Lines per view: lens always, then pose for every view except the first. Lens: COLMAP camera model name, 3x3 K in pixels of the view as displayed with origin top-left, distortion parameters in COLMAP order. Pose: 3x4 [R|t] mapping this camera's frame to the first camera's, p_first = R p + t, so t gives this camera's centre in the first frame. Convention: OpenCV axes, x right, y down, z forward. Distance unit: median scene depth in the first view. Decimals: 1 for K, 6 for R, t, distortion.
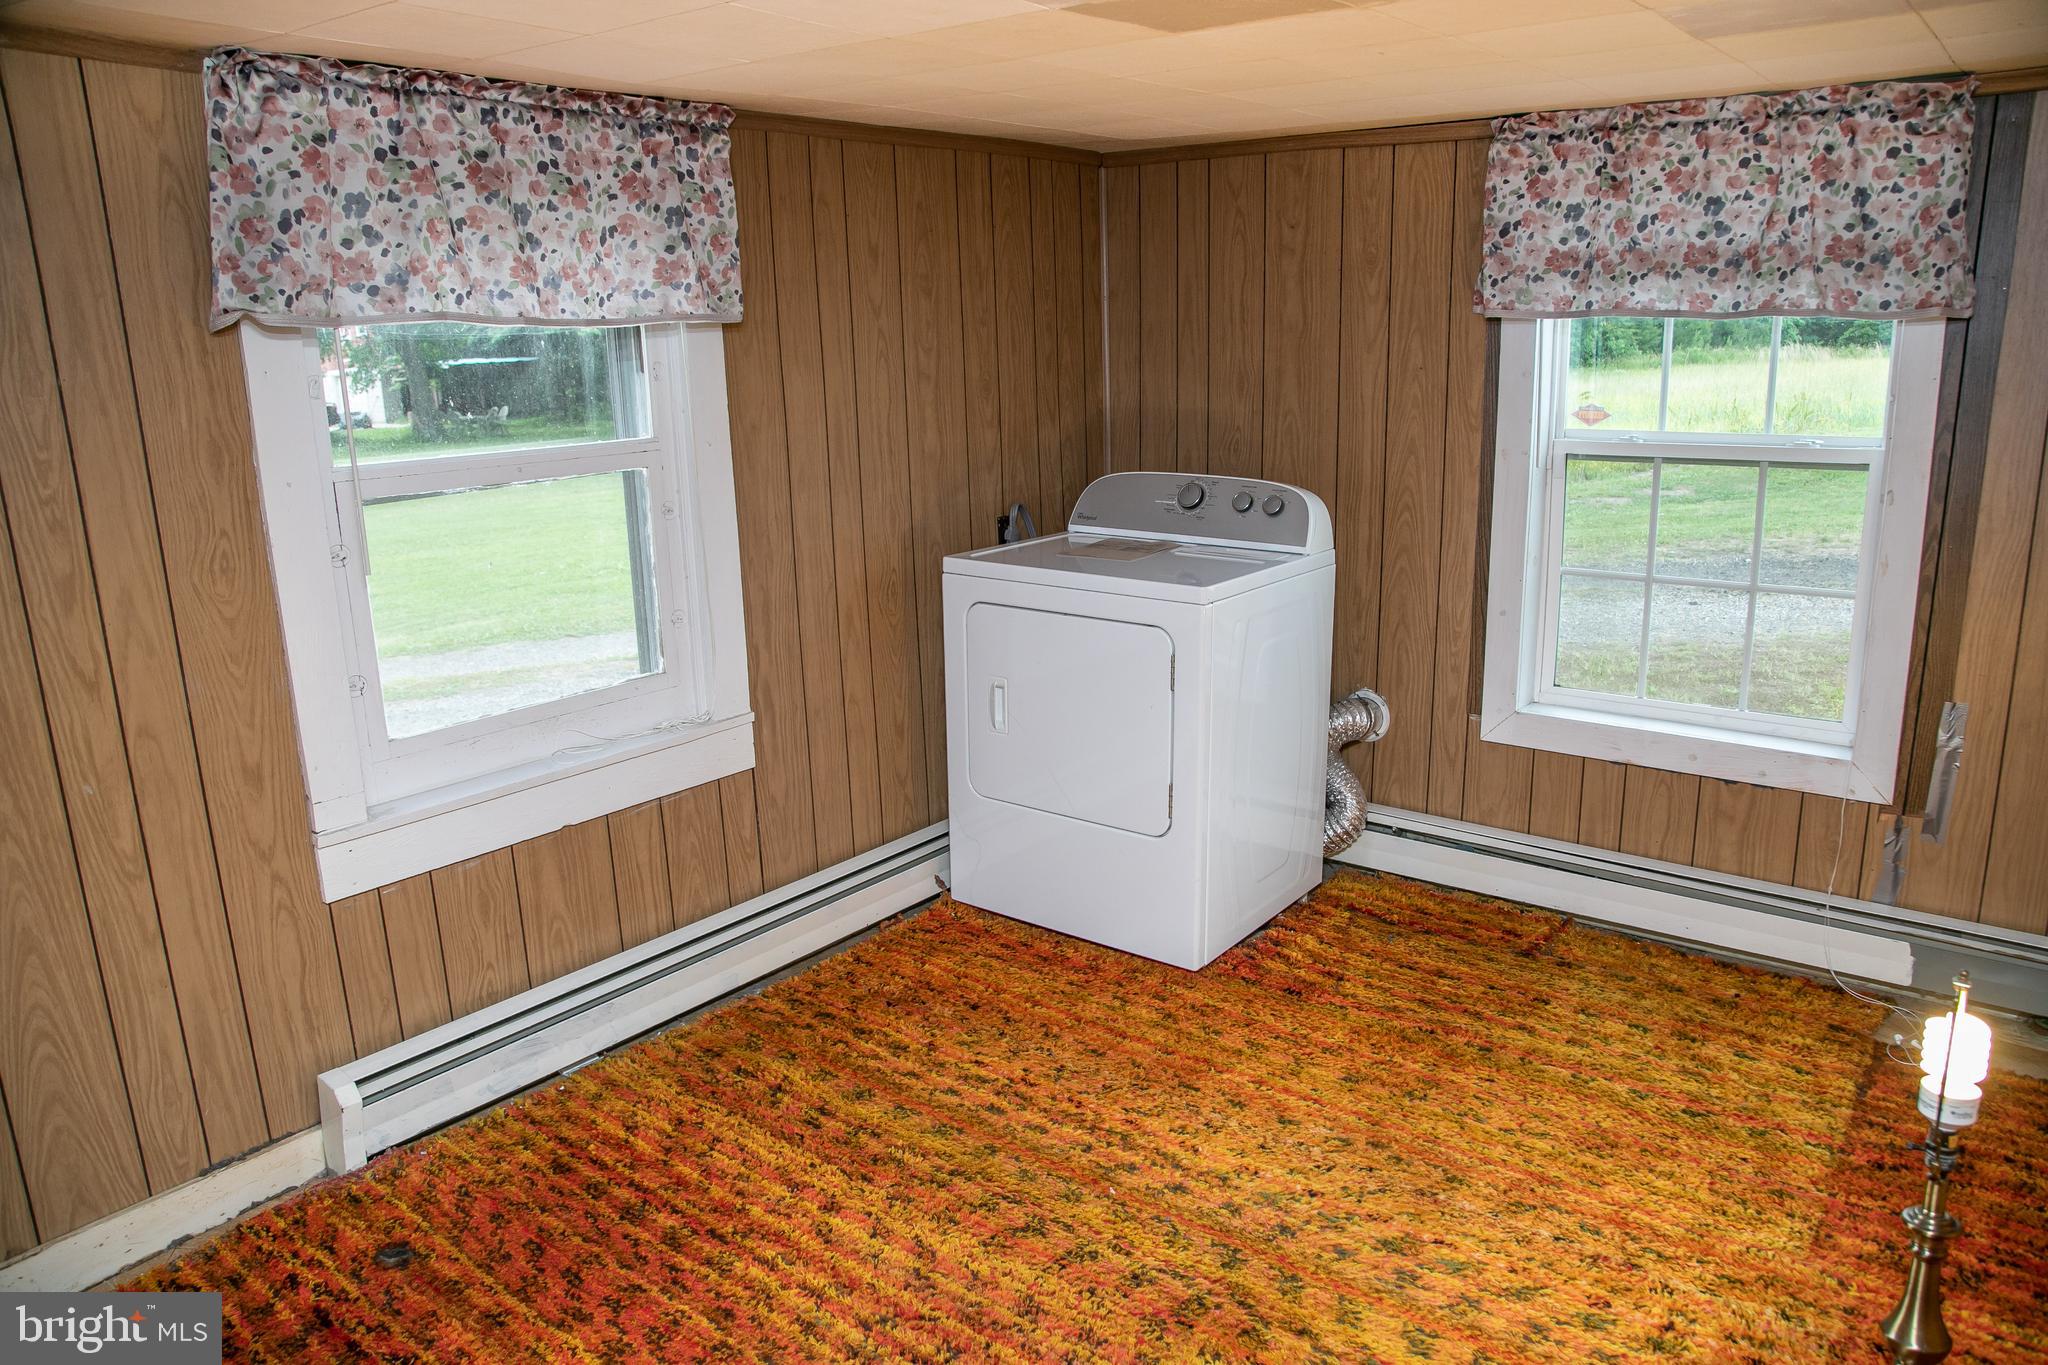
lens RADIAL K [[1388.5, 0, 1047.0], [0, 1388.5, 699.9], [0, 0, 1]] dist [-0.117546, 0.073259]
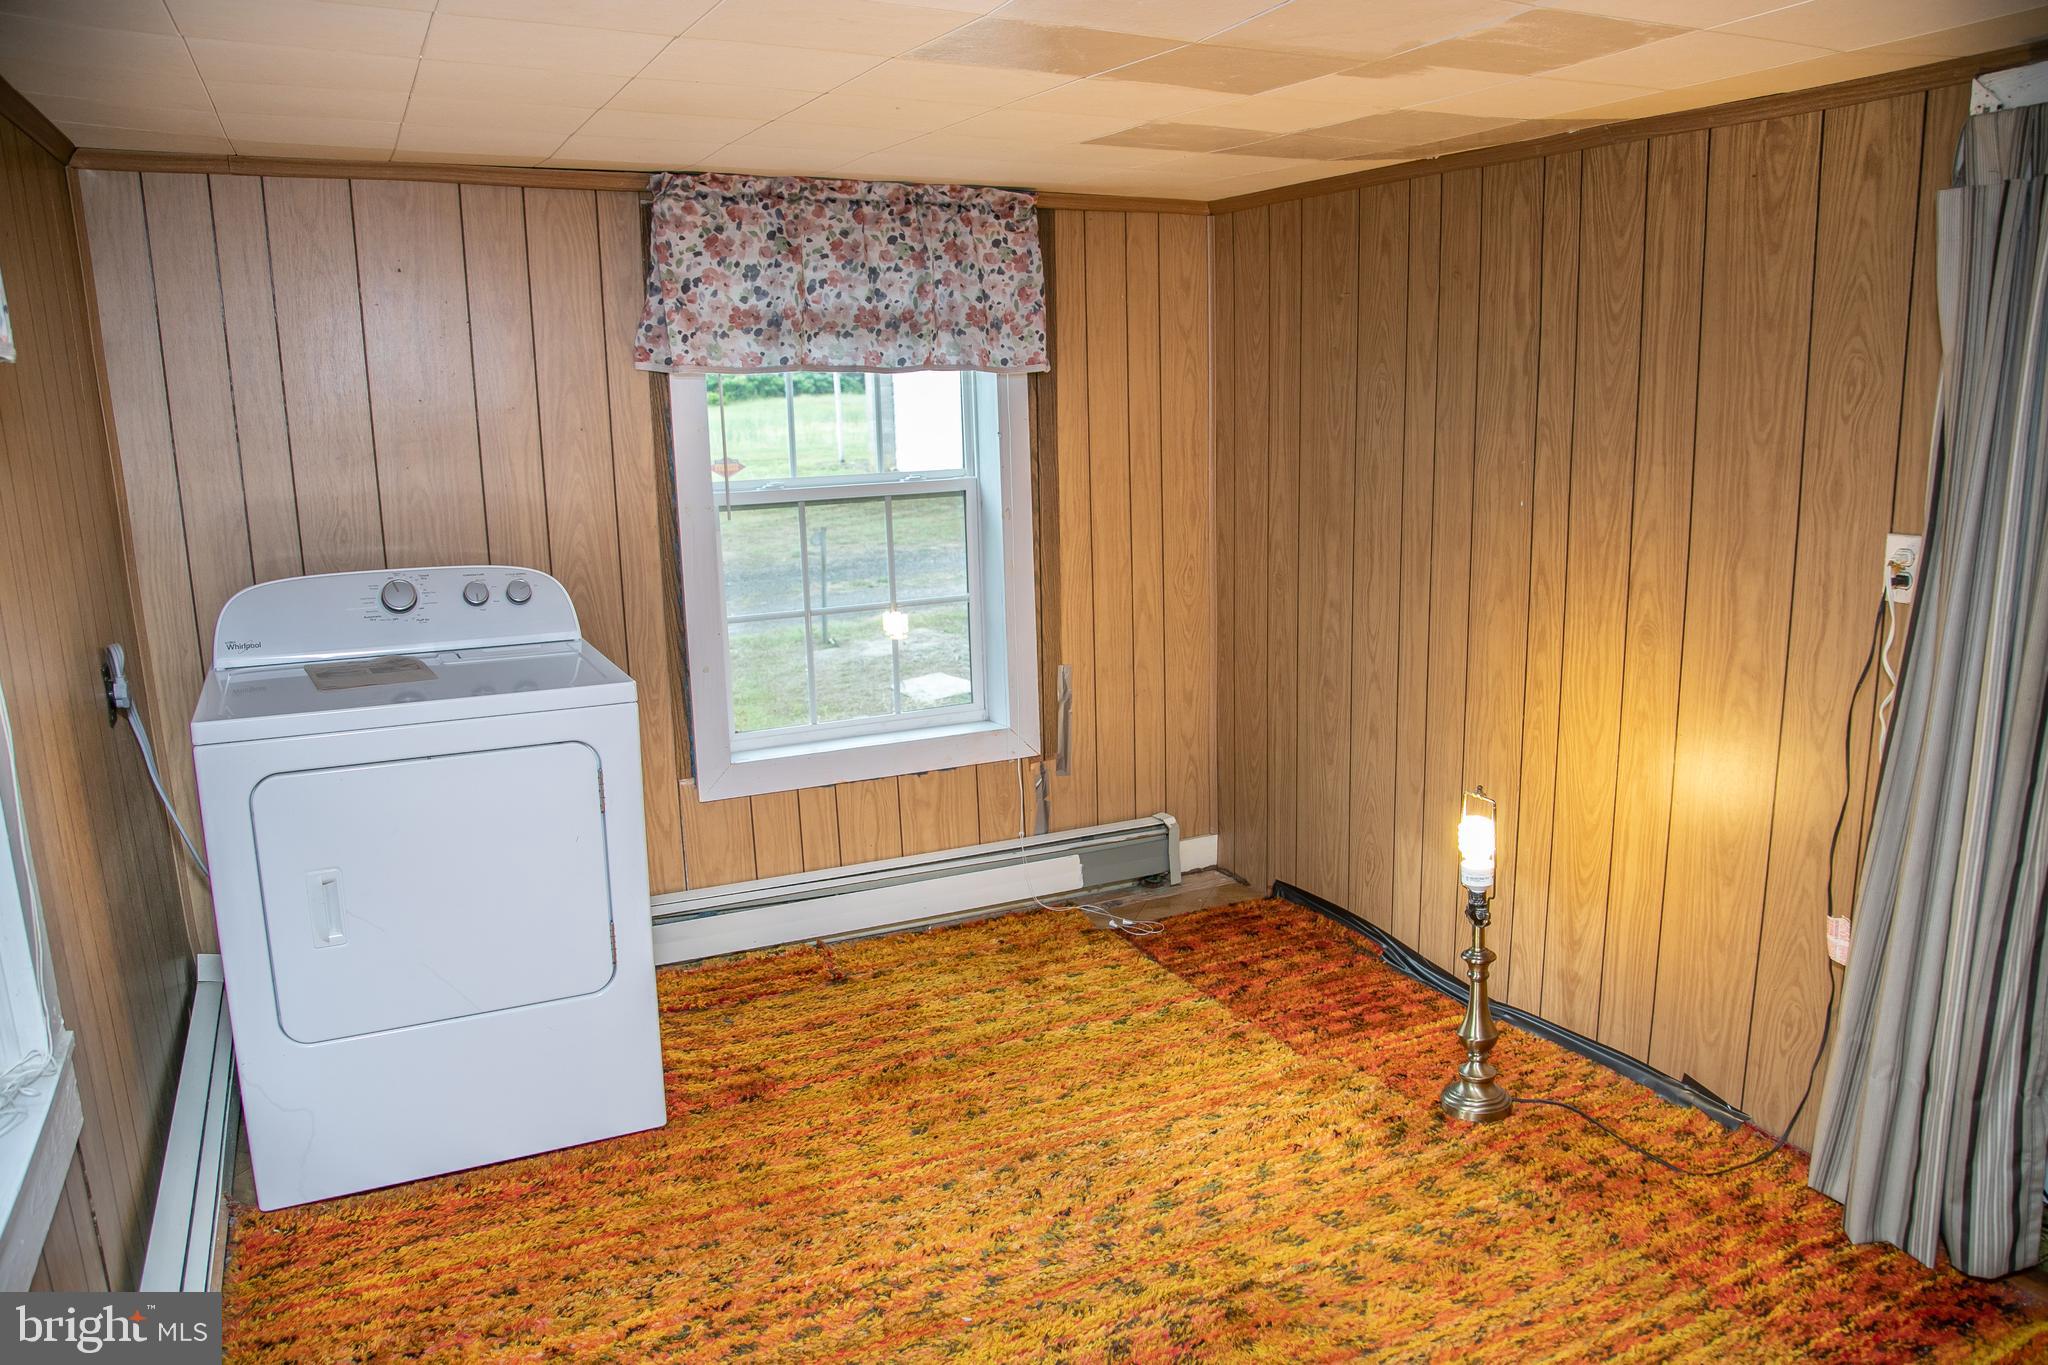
lens RADIAL K [[1434.0, 0, 985.2], [0, 1434.0, 708.1], [0, 0, 1]] dist [-0.117244, 0.066330]
pose [[0.450230, -0.183964, 0.873757, -0.558317], [0.231223, 0.969188, 0.084912, -0.089379], [-0.862455, 0.163803, 0.478894, 0.388543]]
